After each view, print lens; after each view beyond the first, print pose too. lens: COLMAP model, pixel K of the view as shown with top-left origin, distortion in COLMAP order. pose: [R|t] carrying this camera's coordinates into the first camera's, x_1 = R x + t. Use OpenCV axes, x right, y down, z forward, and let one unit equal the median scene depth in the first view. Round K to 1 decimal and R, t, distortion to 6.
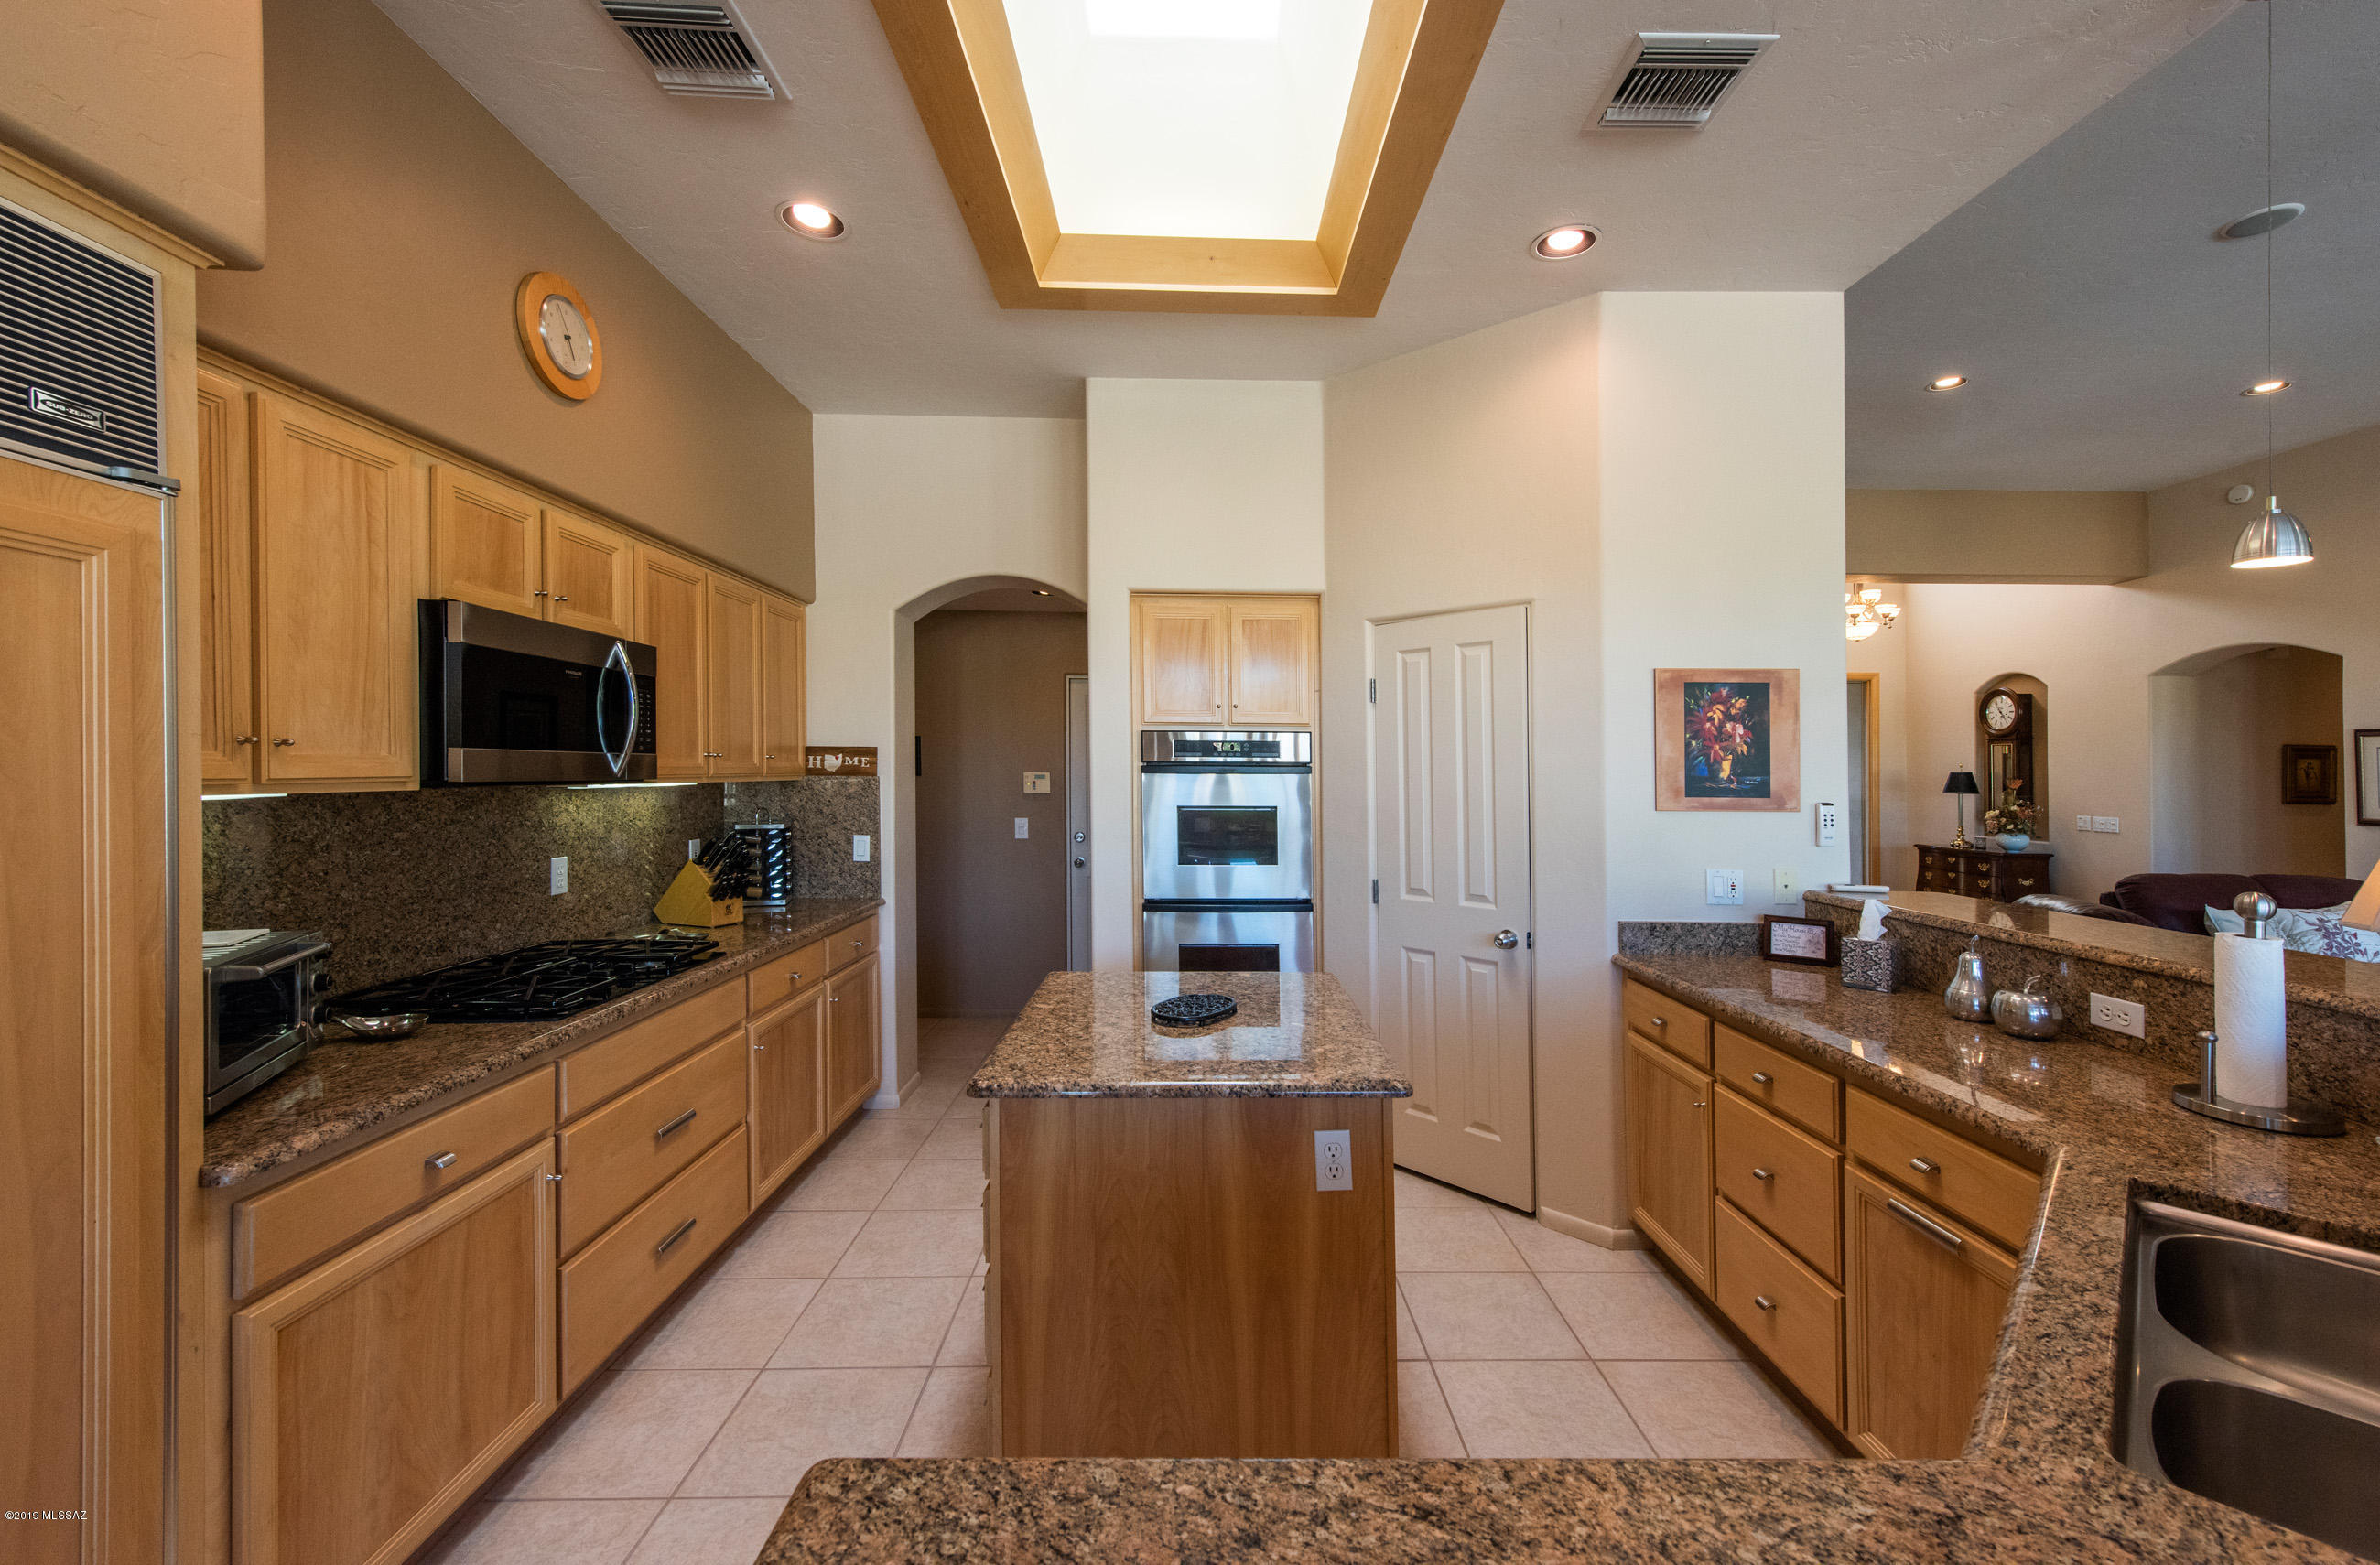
lens RADIAL K [[961.5, 0, 1177.6], [0, 961.5, 796.9], [0, 0, 1]] dist [0.011077, -0.000678]
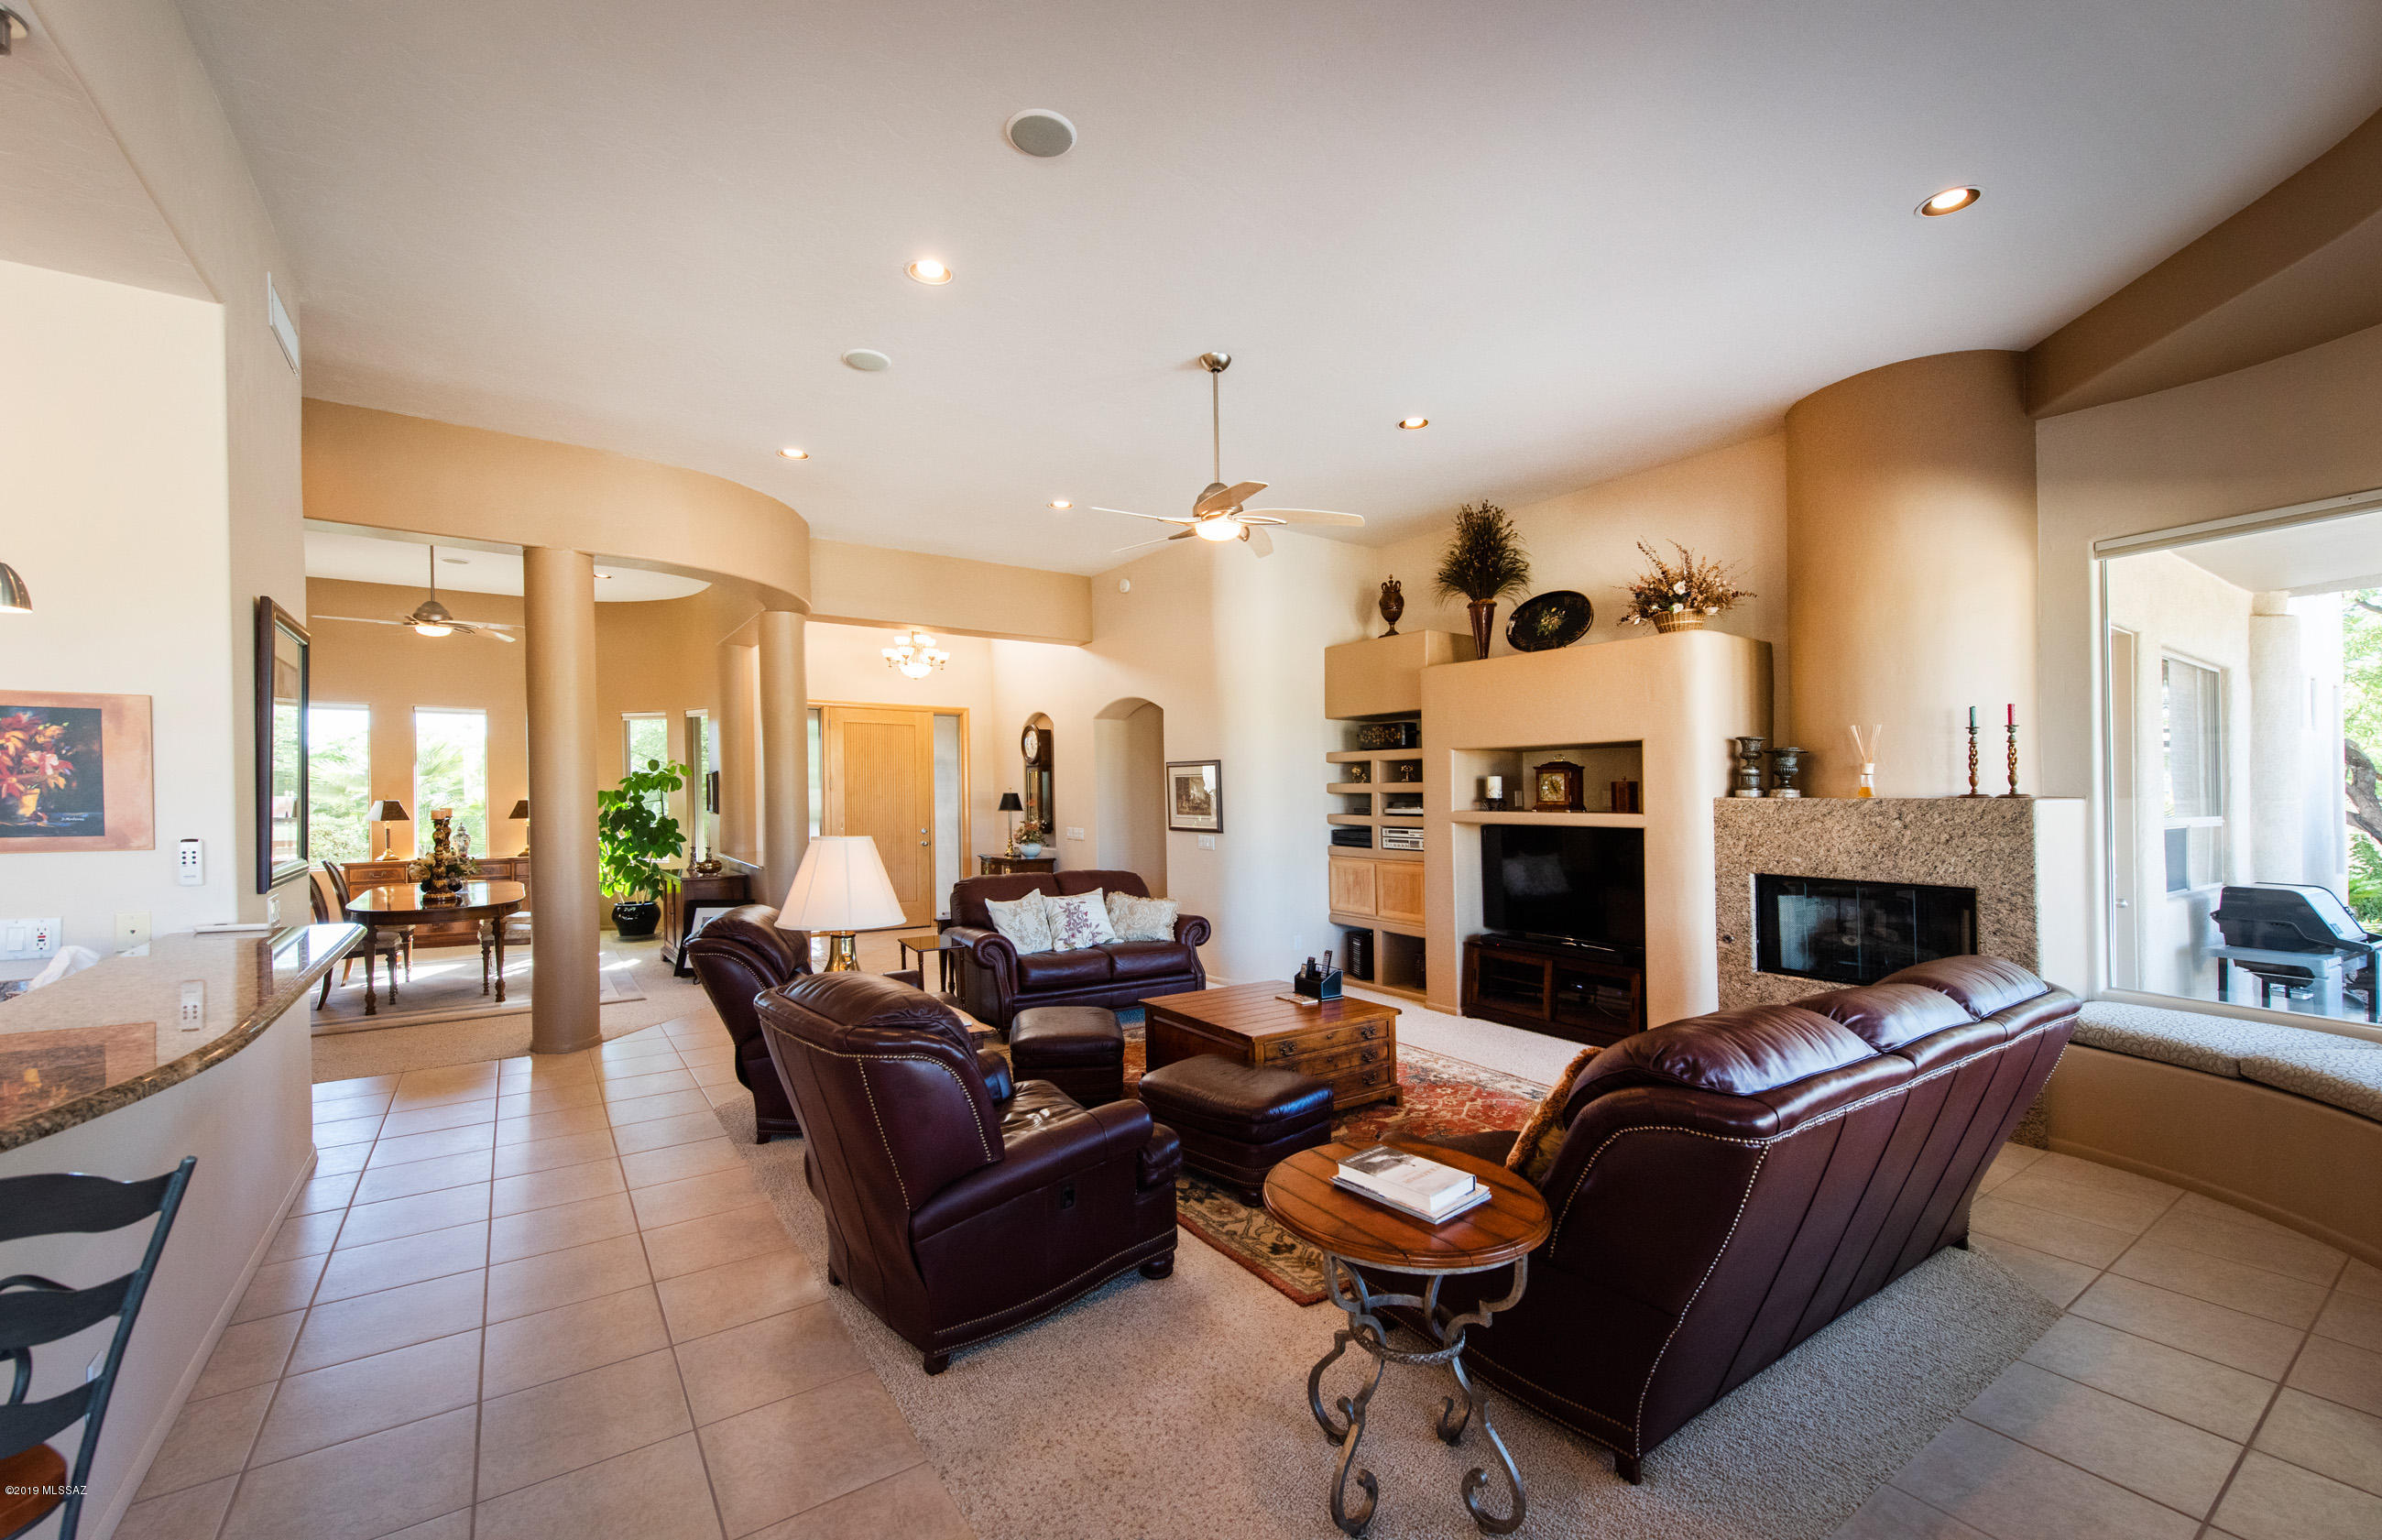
lens RADIAL K [[962.5, 0, 1206.0], [0, 962.5, 801.7], [0, 0, 1]] dist [0.000727, 0.000017]
pose [[0.823247, -0.014505, 0.567498, 0.953669], [0.023094, 0.999702, -0.007948, 0.000296], [-0.567214, 0.019649, 0.823336, -0.336054]]
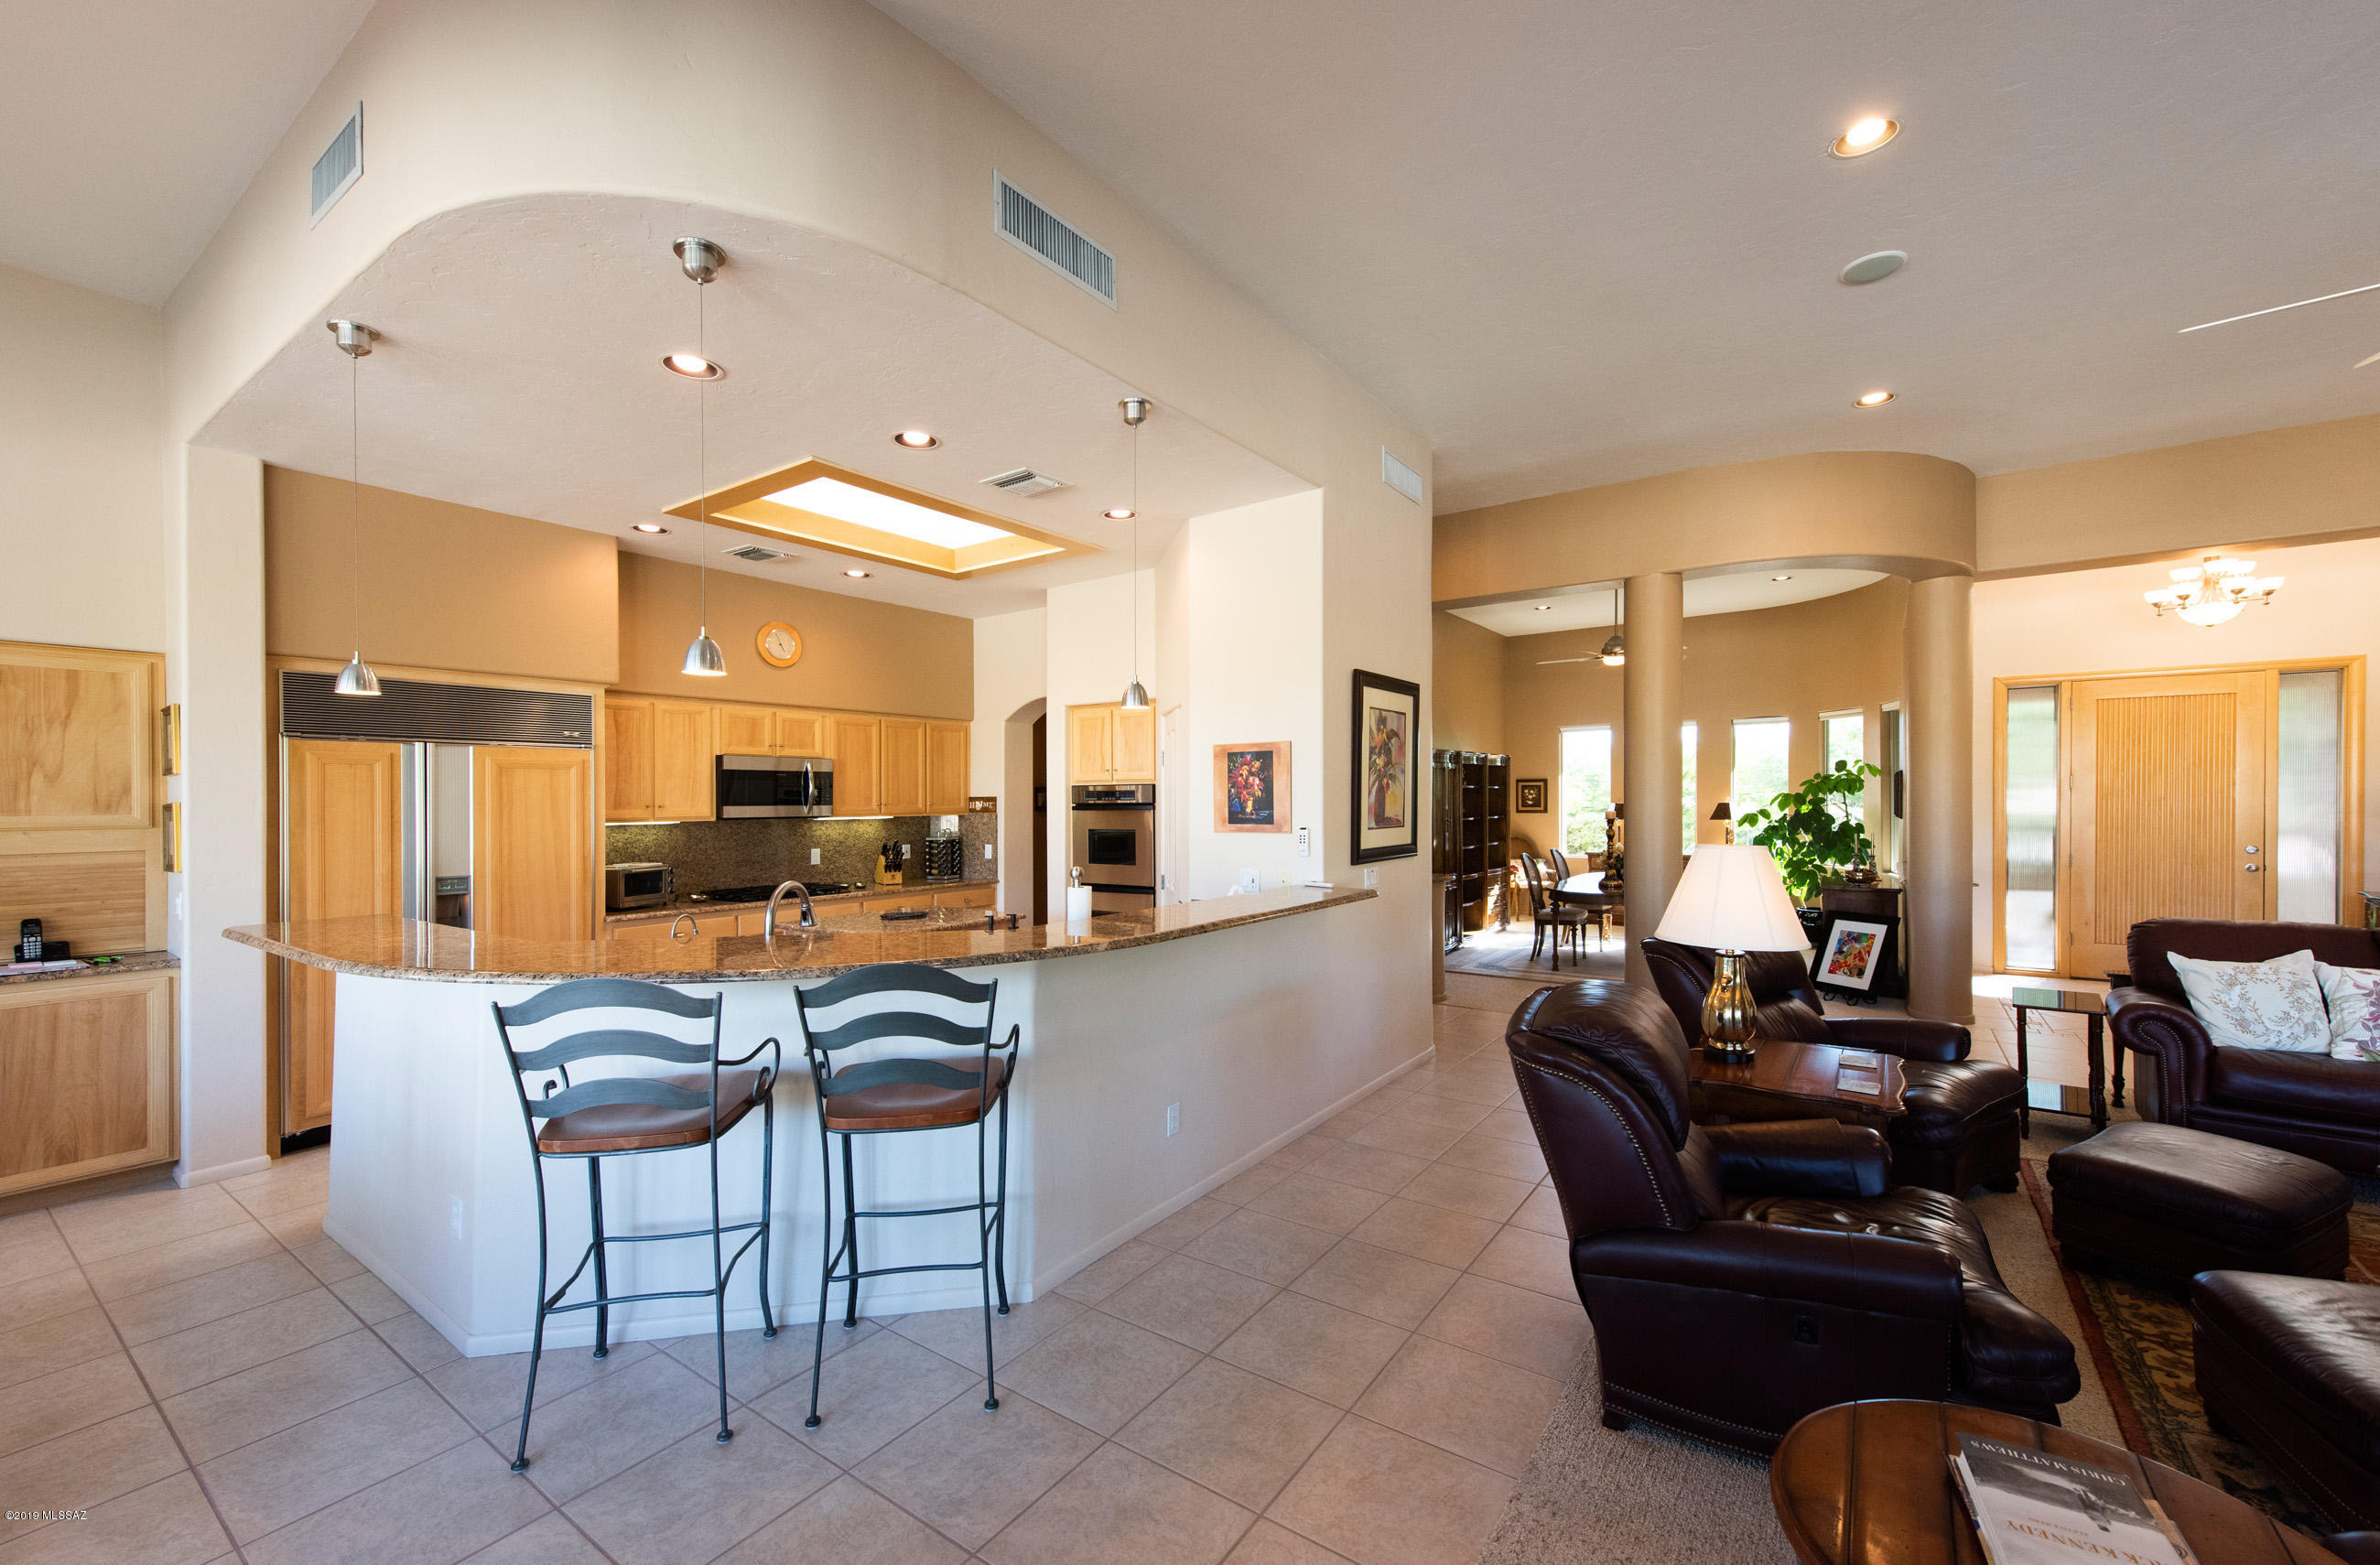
lens RADIAL K [[961.5, 0, 1186.9], [0, 961.5, 823.1], [0, 0, 1]] dist [0.011077, -0.000678]
pose [[0.802883, 0.000437, -0.596136, 1.427761], [-0.002322, 0.999994, -0.002393, 0.002895], [0.596132, 0.003306, 0.802880, -0.331283]]
